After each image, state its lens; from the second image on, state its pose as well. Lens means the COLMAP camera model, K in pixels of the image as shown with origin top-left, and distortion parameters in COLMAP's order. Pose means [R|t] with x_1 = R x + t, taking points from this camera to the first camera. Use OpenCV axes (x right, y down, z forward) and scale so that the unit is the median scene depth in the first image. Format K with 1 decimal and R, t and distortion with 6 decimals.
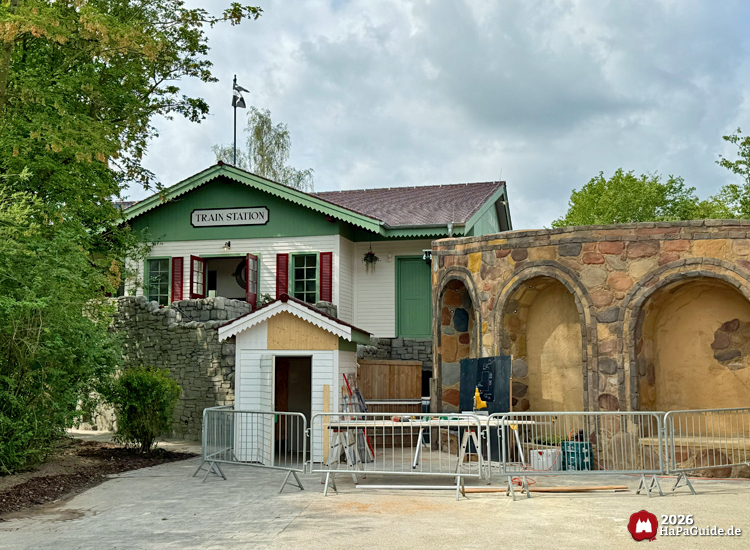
lens RADIAL K [[765.1, 0, 375.0], [0, 765.1, 275.0], [0, 0, 1]] dist [-0.006053, -0.006090]
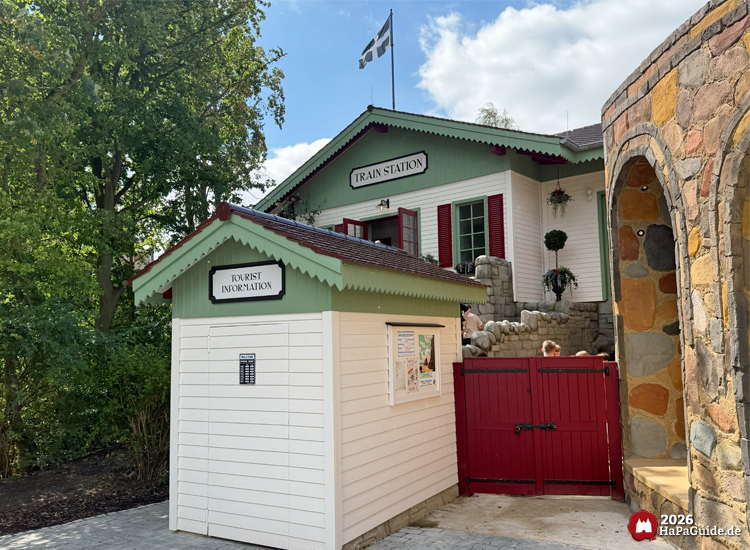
lens RADIAL K [[593.8, 0, 374.7], [0, 593.8, 300.7], [0, 0, 1]] dist [0.036821, -0.001537]
pose [[0.903716, -0.052192, -0.424939, 0.075807], [0.073769, 0.996679, 0.034469, 0.046606], [0.421729, -0.062498, 0.904566, 0.389353]]
